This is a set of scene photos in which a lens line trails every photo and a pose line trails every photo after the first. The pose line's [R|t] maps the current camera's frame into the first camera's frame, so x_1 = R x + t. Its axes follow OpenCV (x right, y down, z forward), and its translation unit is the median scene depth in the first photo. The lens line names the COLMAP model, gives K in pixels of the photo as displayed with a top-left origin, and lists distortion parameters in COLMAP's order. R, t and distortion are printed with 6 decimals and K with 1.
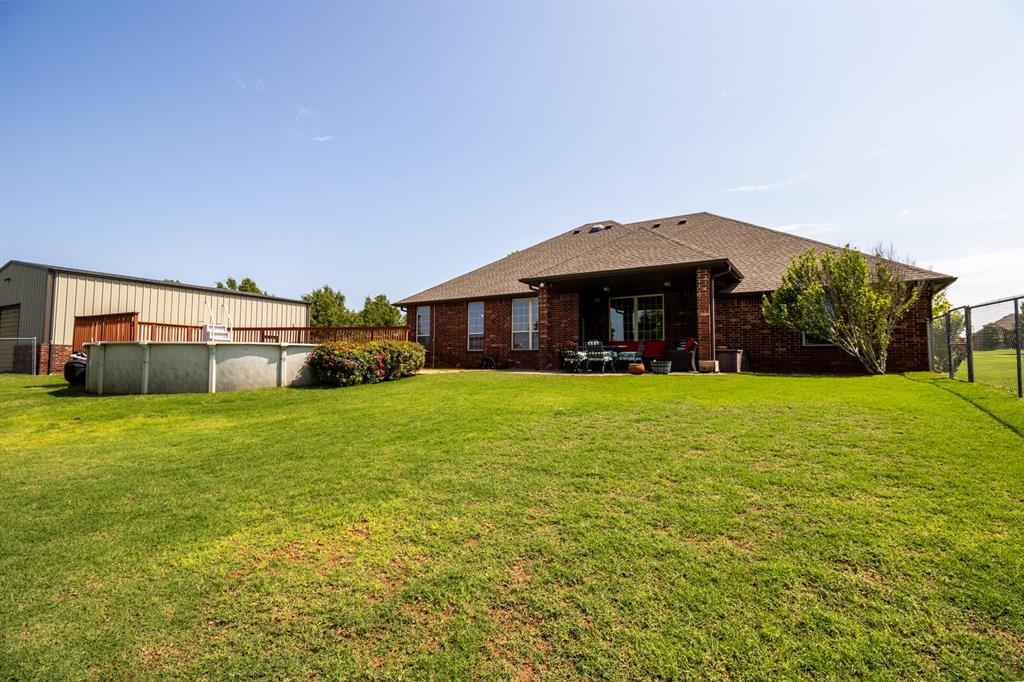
lens RADIAL K [[486.0, 0, 512.0], [0, 486.0, 341.0], [0, 0, 1]] dist [-0.002609, -0.000403]
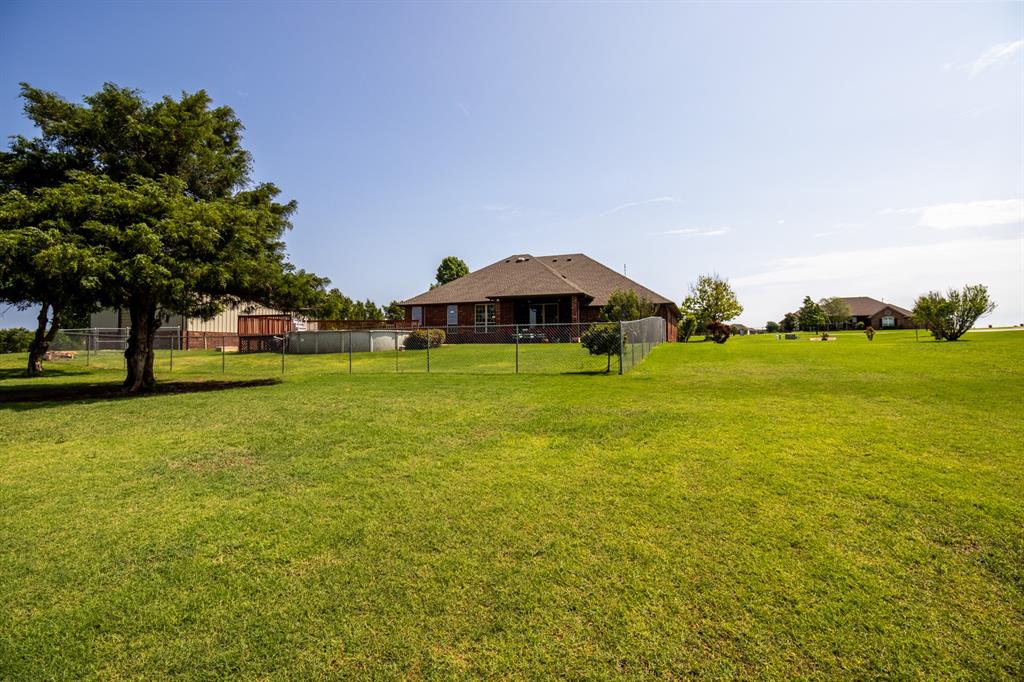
lens RADIAL K [[486.0, 0, 512.0], [0, 486.0, 341.0], [0, 0, 1]] dist [-0.002609, -0.000403]
pose [[0.981287, -0.006097, 0.192454, -0.227571], [0.000043, 0.999505, 0.031449, -0.010749], [-0.192551, -0.030852, 0.980802, -0.822001]]
